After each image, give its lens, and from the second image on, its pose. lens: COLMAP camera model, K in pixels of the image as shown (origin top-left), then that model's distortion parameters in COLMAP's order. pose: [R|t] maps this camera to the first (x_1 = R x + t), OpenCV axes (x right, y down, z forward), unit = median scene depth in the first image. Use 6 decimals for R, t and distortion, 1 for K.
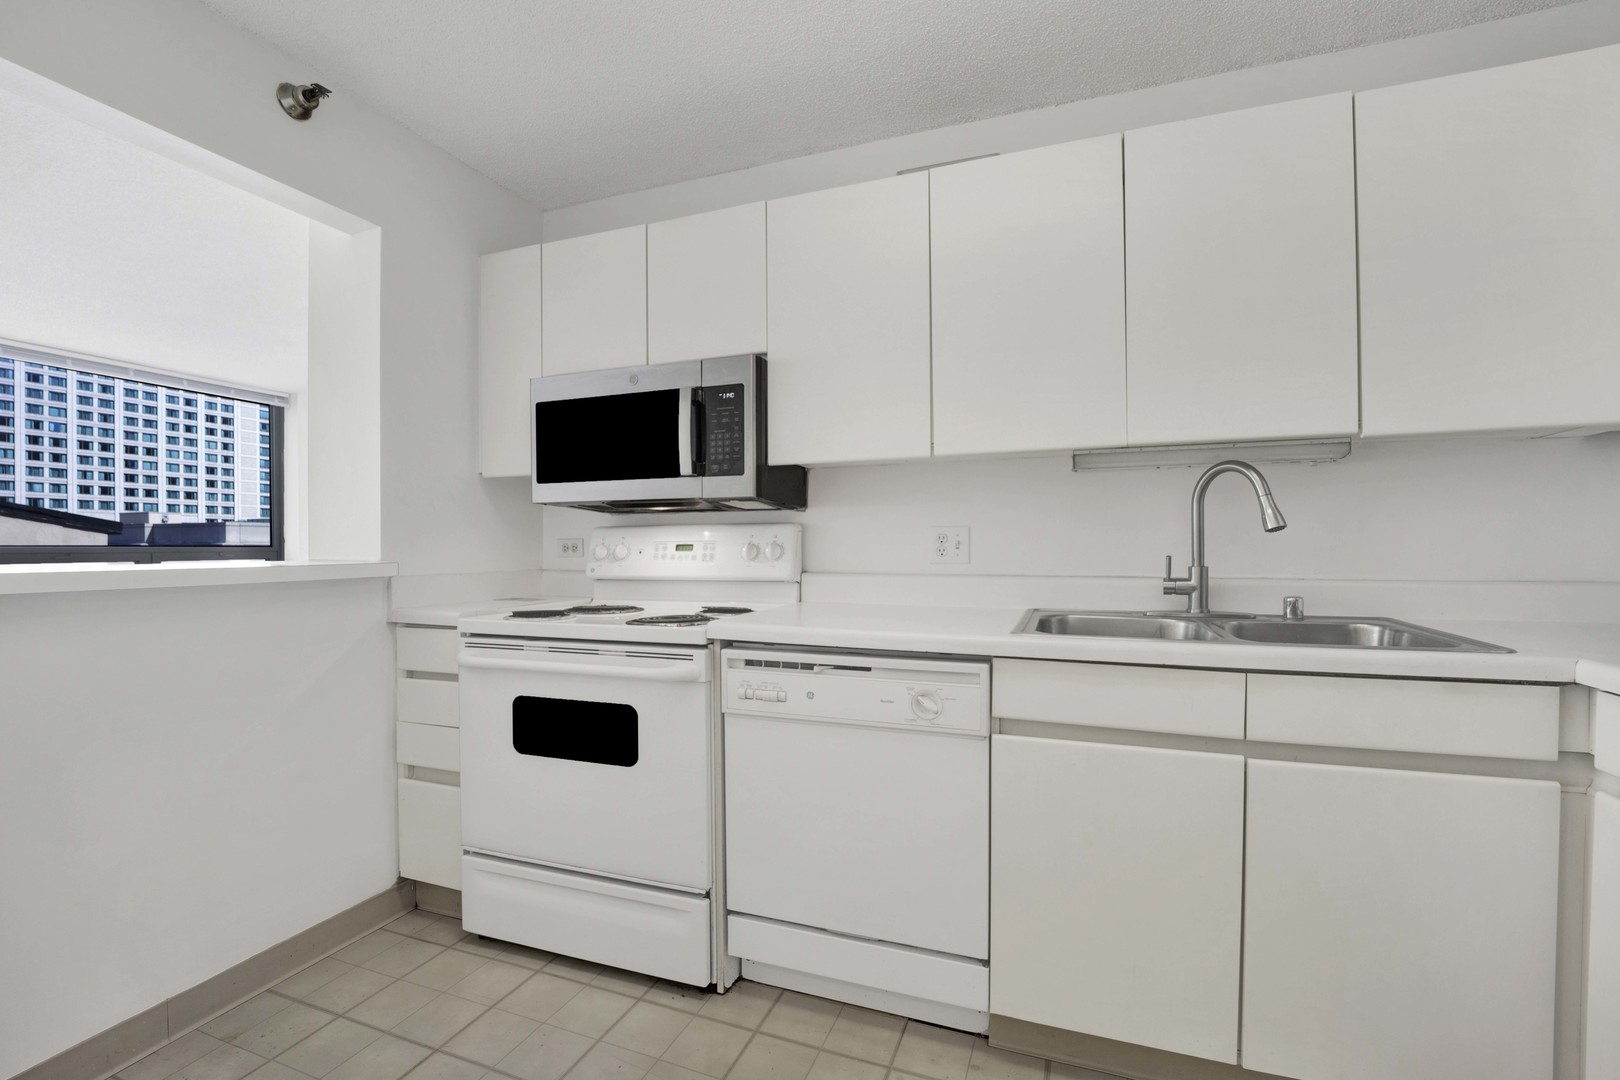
lens RADIAL K [[681.0, 0, 783.9], [0, 681.0, 554.0], [0, 0, 1]] dist [-0.008308, -0.000199]
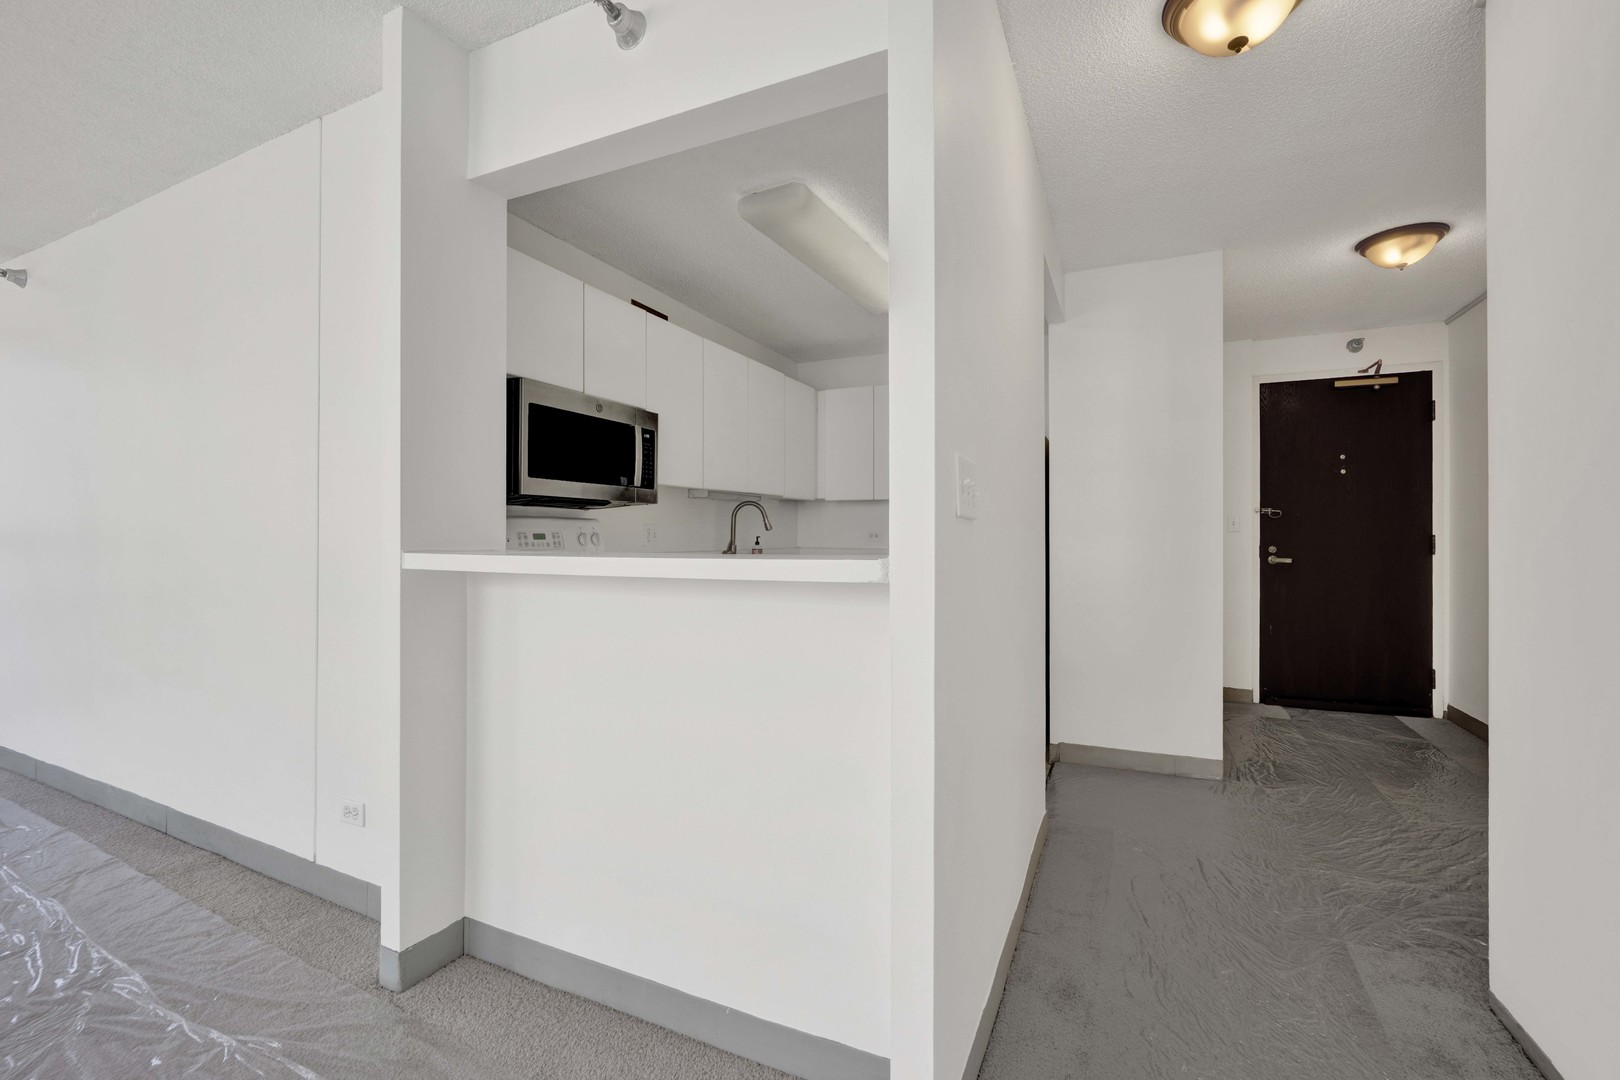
lens RADIAL K [[681.0, 0, 812.8], [0, 681.0, 551.0], [0, 0, 1]] dist [-0.008308, -0.000199]
pose [[0.073362, -0.018760, 0.997129, -1.627033], [0.008110, 0.999801, 0.018213, -0.002104], [-0.997272, 0.006751, 0.073499, 0.542892]]
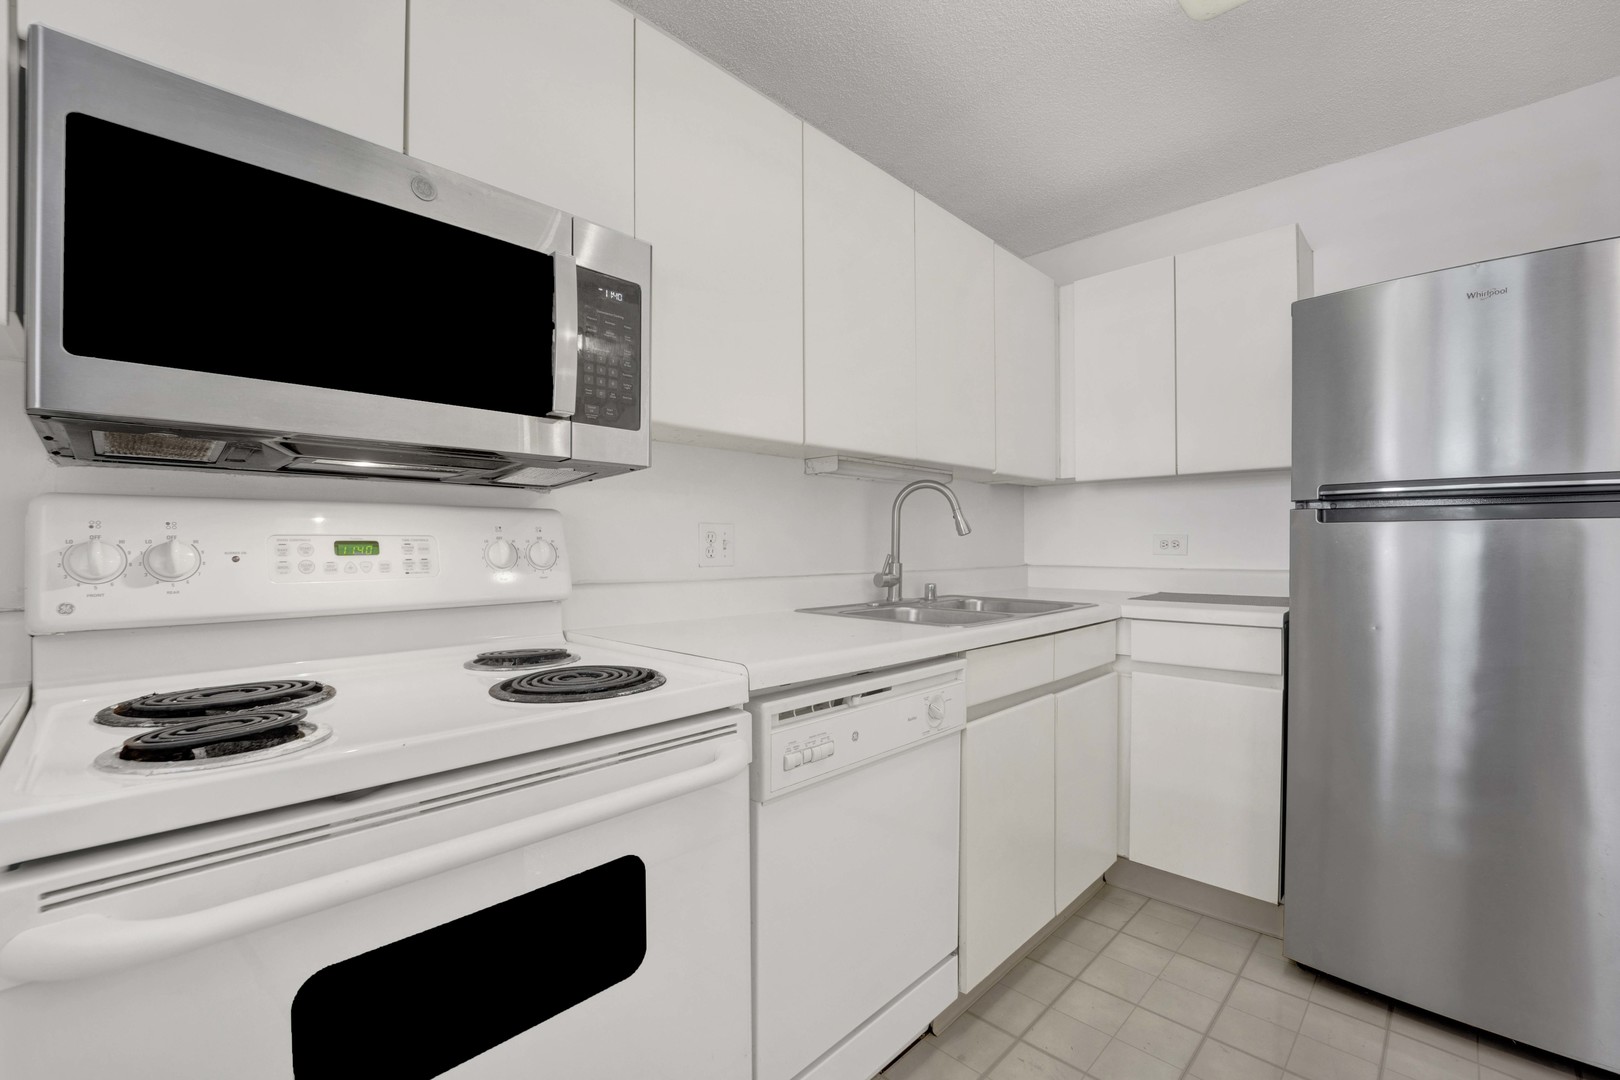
lens RADIAL K [[681.0, 0, 808.1], [0, 681.0, 548.4], [0, 0, 1]] dist [-0.008308, -0.000199]
pose [[0.404376, 0.002783, 0.914589, -0.584294], [0.013767, 0.999864, -0.009130, 0.000116], [-0.914489, 0.016283, 0.404282, 0.621952]]
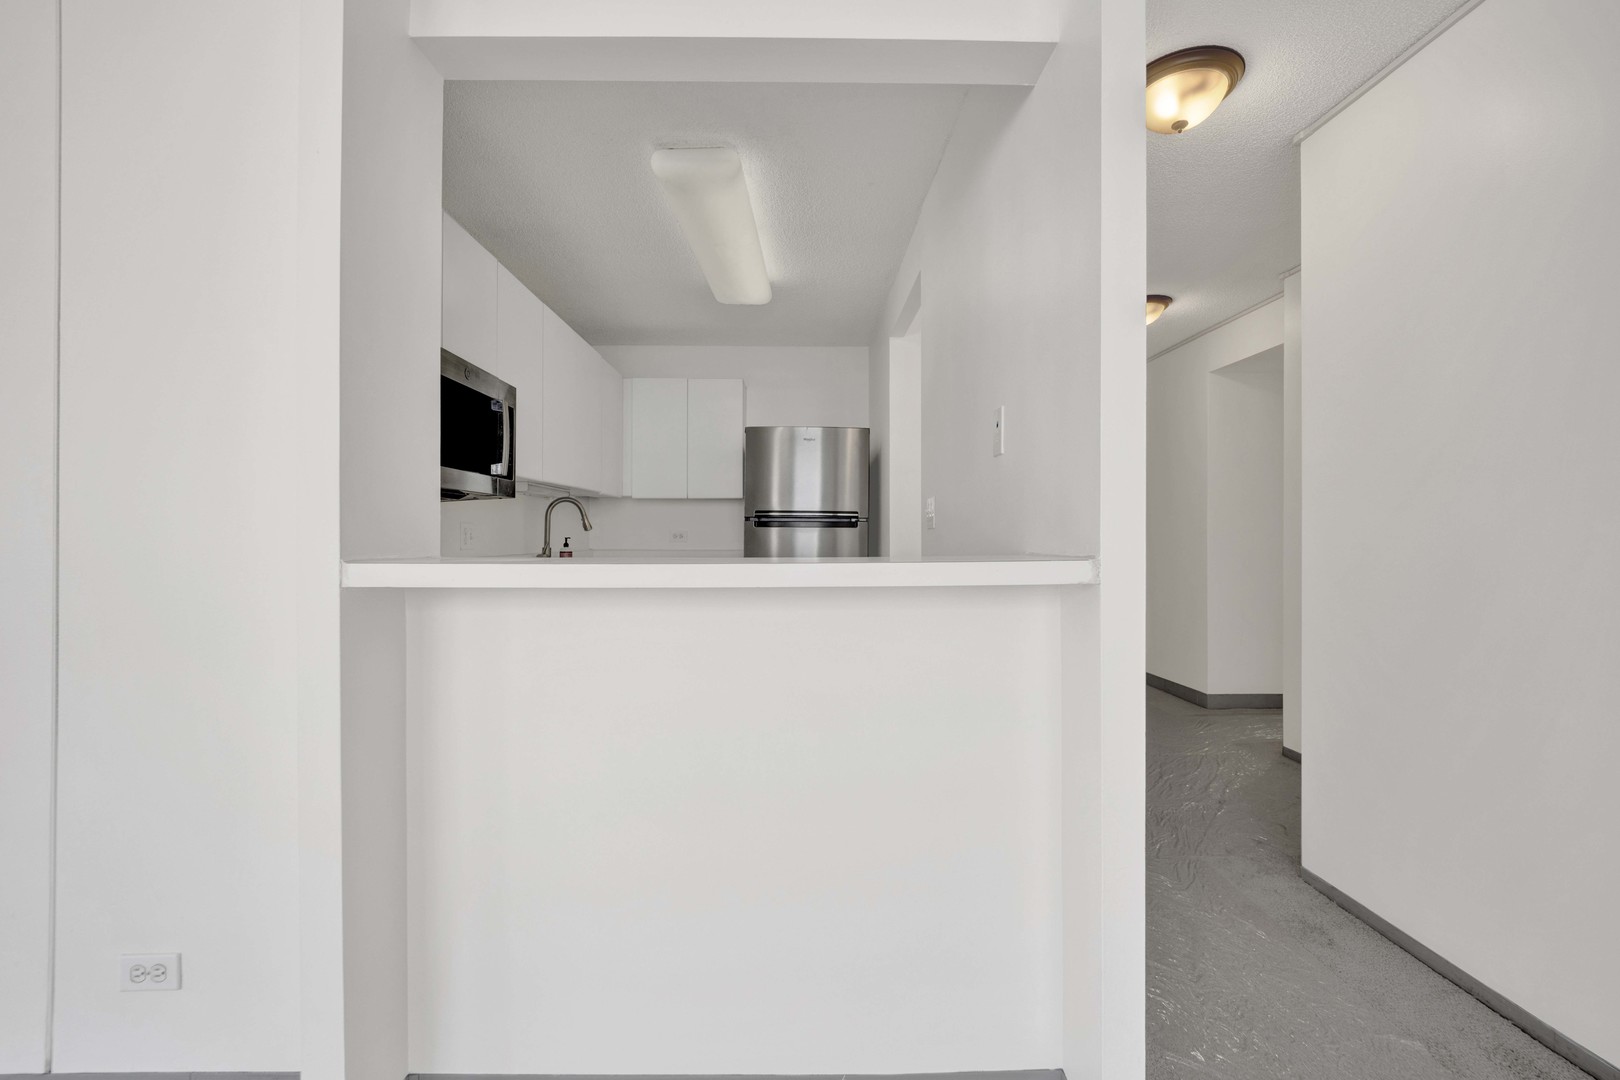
lens RADIAL K [[681.0, 0, 806.1], [0, 681.0, 552.7], [0, 0, 1]] dist [-0.008308, -0.000199]
pose [[-0.367563, -0.019163, 0.929801, -1.481558], [0.010957, 0.999629, 0.024934, -0.008217], [-0.929934, 0.019352, -0.367217, 0.992102]]
